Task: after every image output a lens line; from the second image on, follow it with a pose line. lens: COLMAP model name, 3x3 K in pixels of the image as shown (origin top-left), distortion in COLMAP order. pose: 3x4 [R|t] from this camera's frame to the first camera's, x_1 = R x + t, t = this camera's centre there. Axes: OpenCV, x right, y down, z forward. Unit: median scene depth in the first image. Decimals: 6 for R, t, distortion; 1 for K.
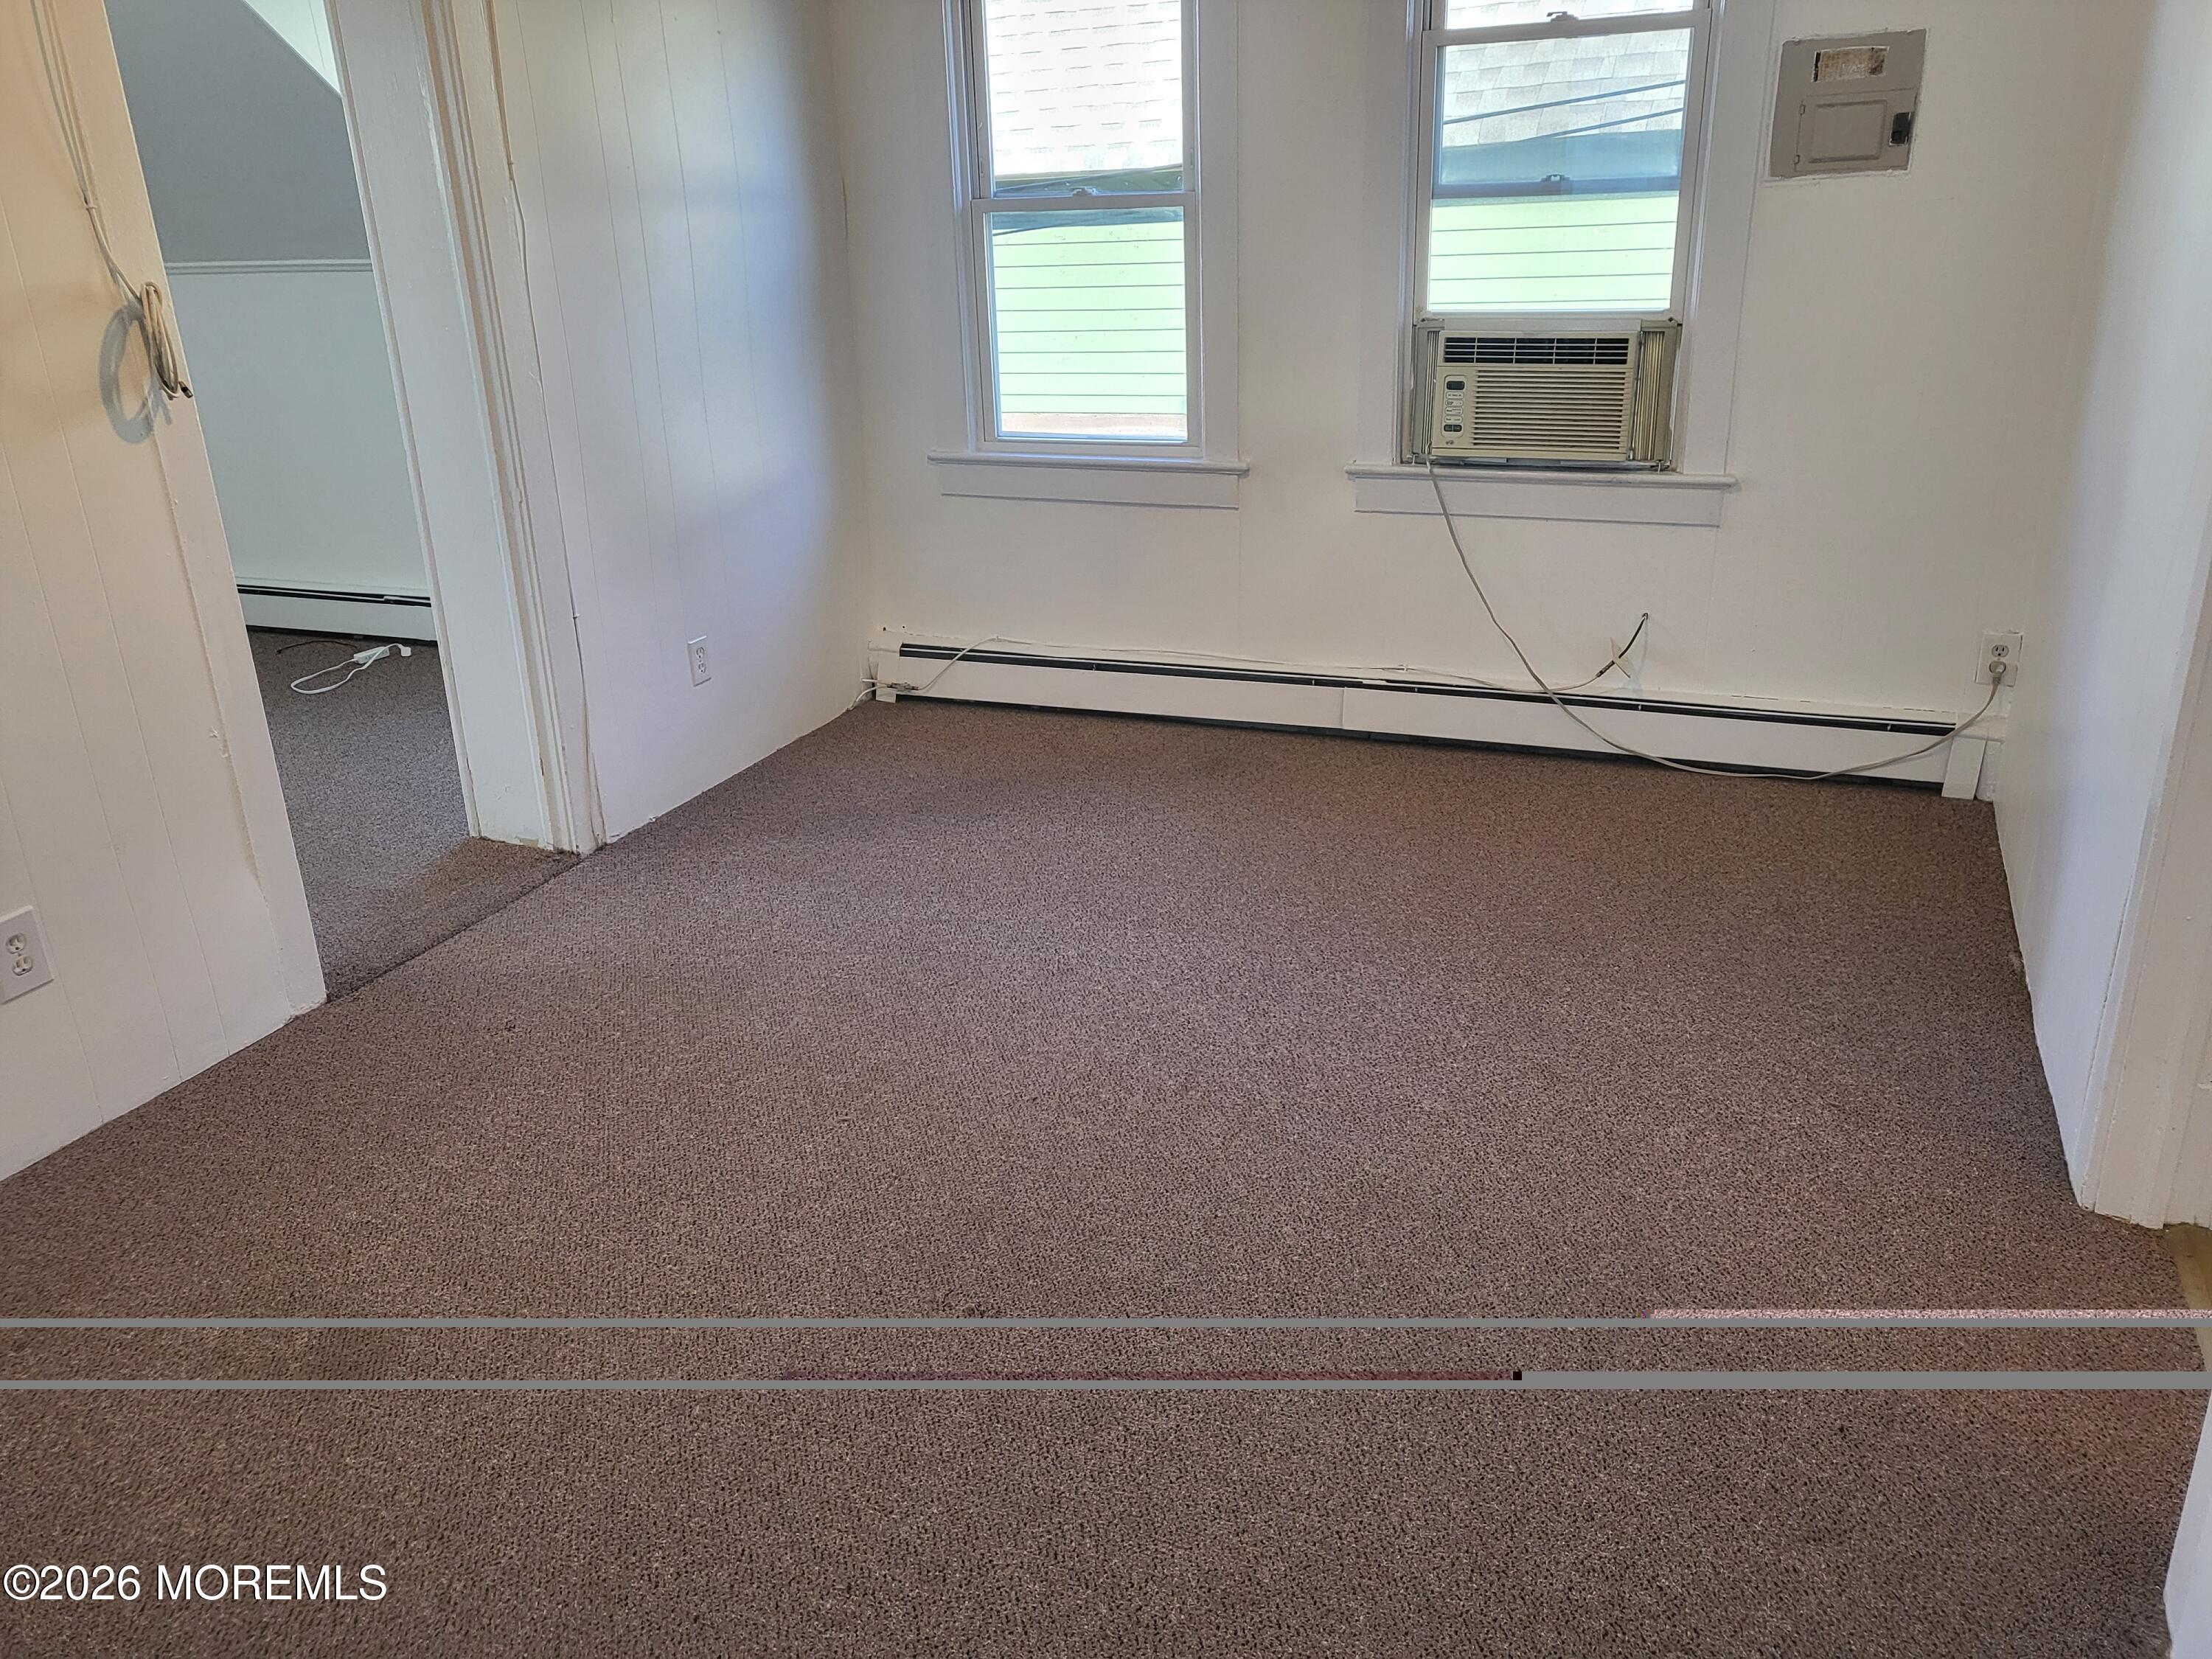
lens RADIAL K [[1698.0, 0, 1106.0], [0, 1698.0, 829.5], [0, 0, 1]] dist [-0.003654, 0.043367]
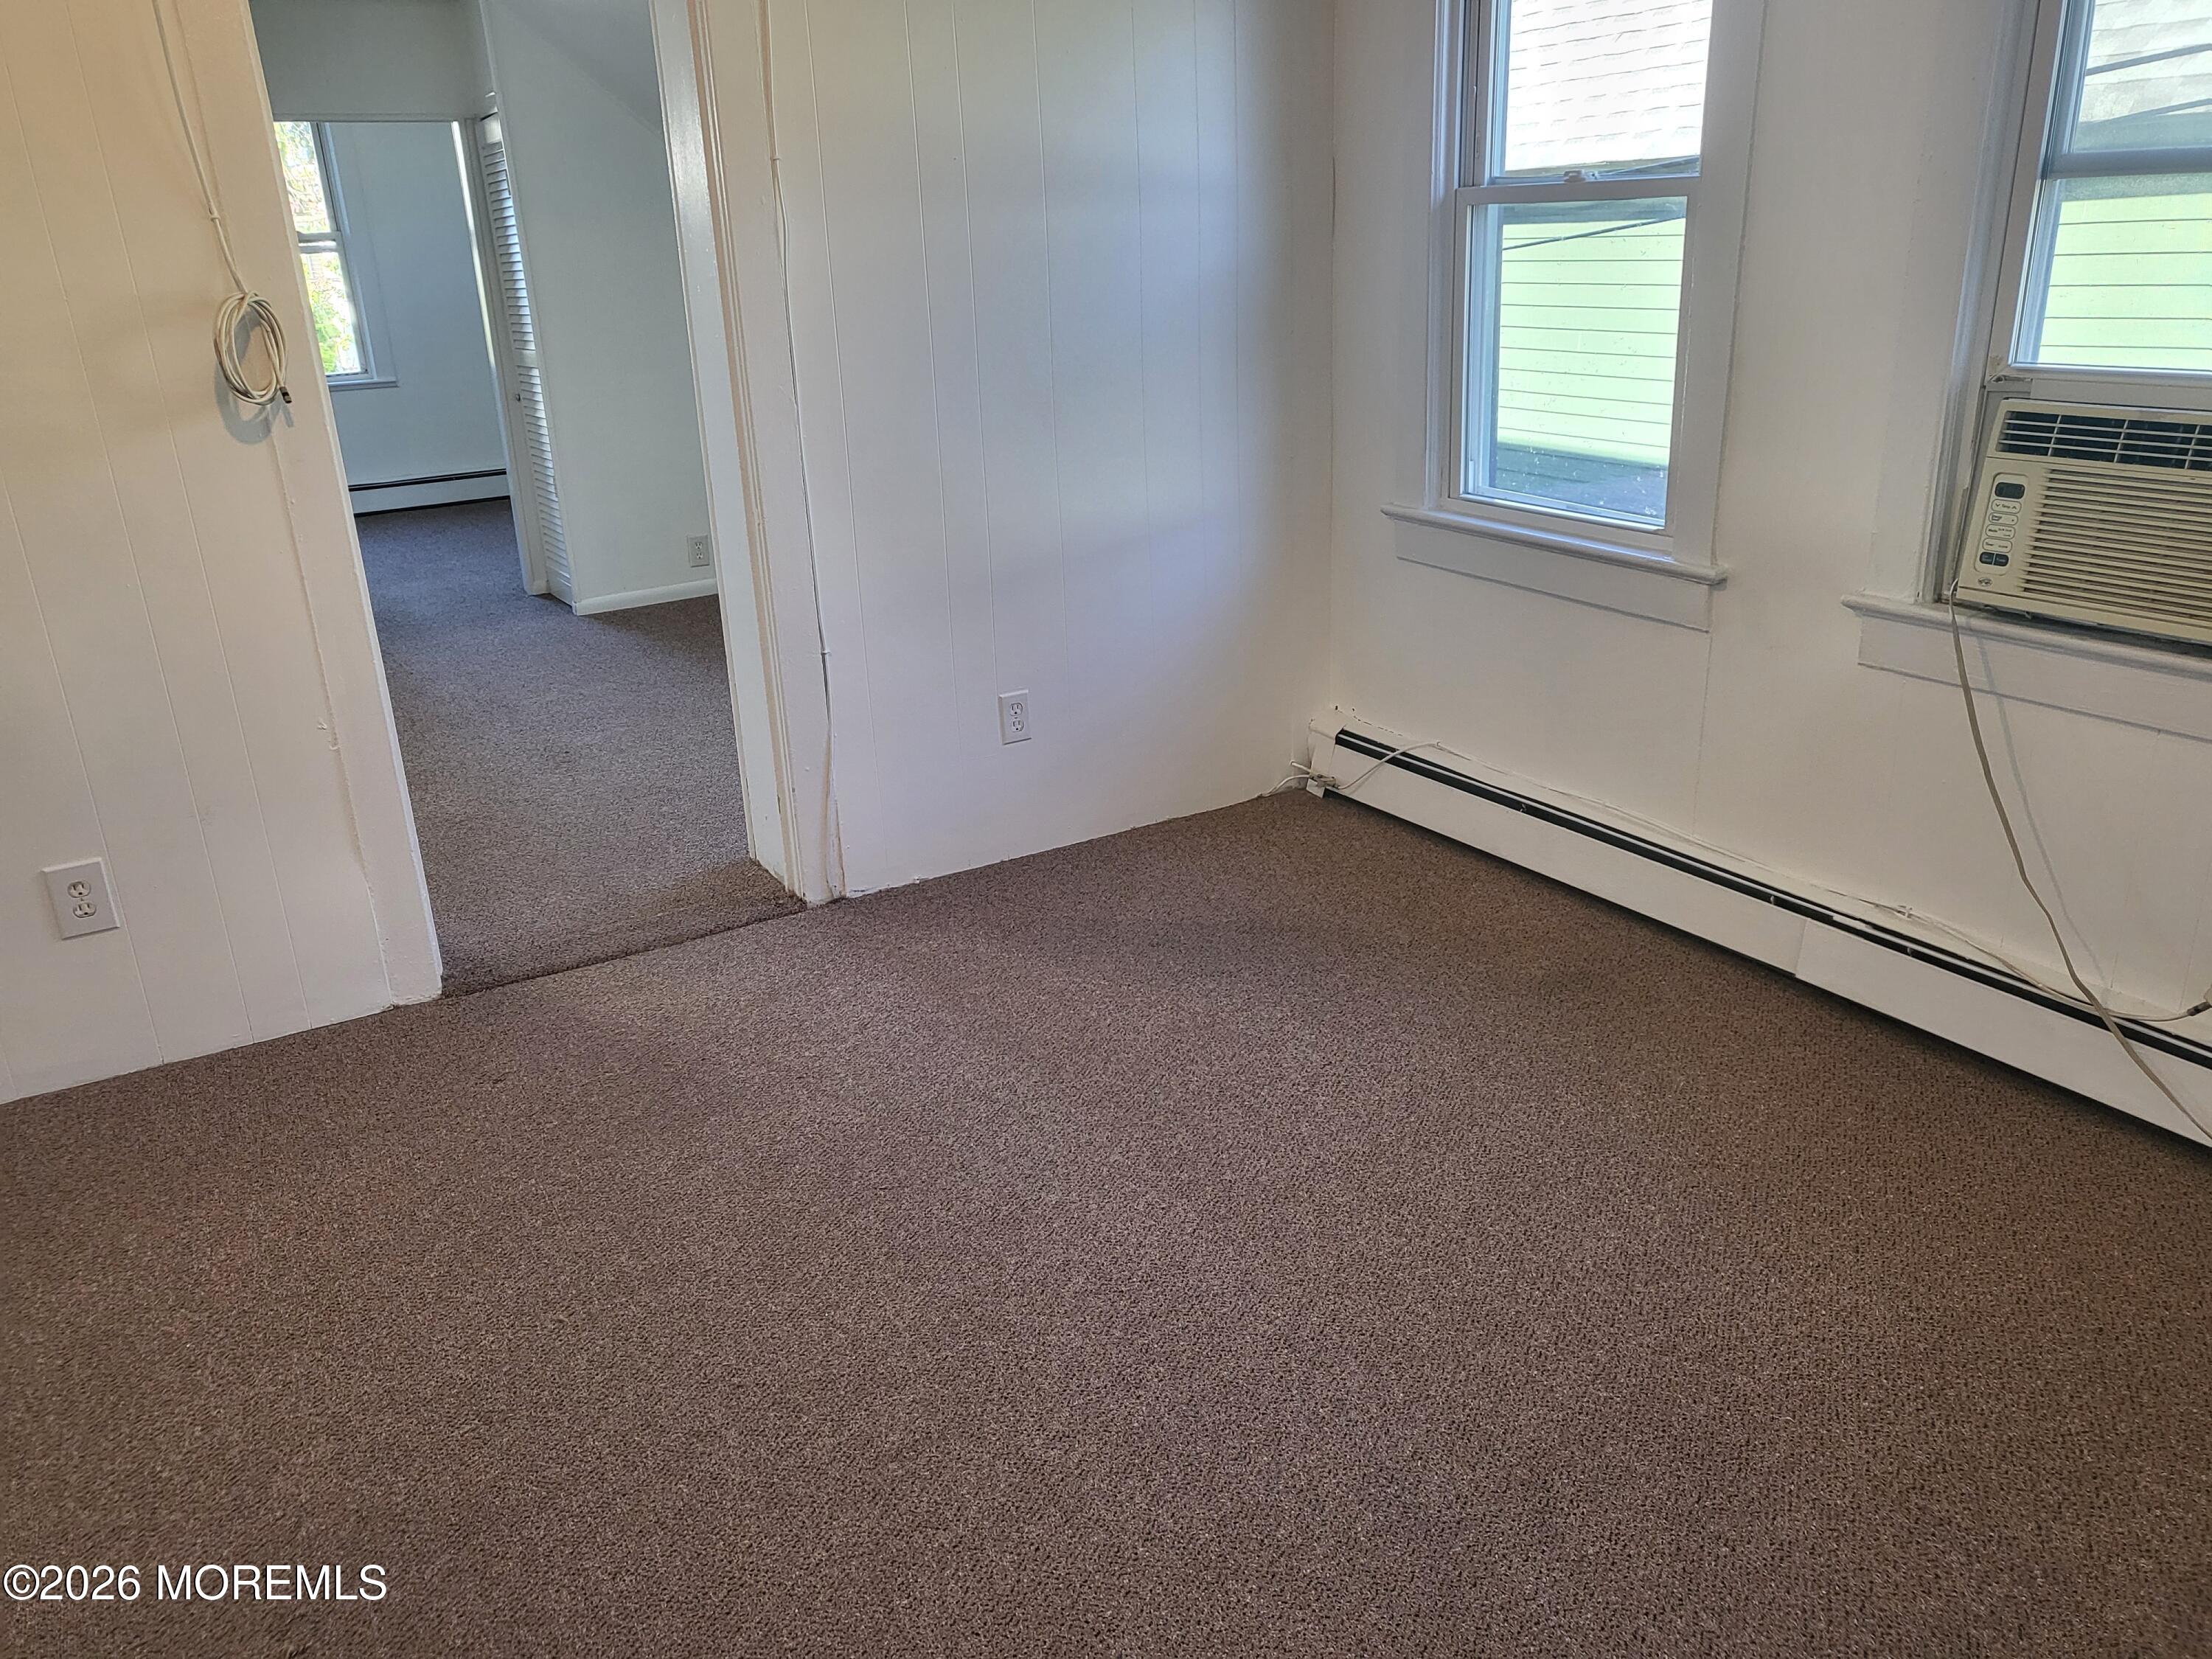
lens RADIAL K [[1698.0, 0, 1106.0], [0, 1698.0, 829.5], [0, 0, 1]] dist [-0.003654, 0.043367]
pose [[0.785736, 0.212208, -0.581022, 0.325344], [-0.203597, 0.975696, 0.081024, -0.123524], [0.584095, 0.054631, 0.809845, 0.314745]]
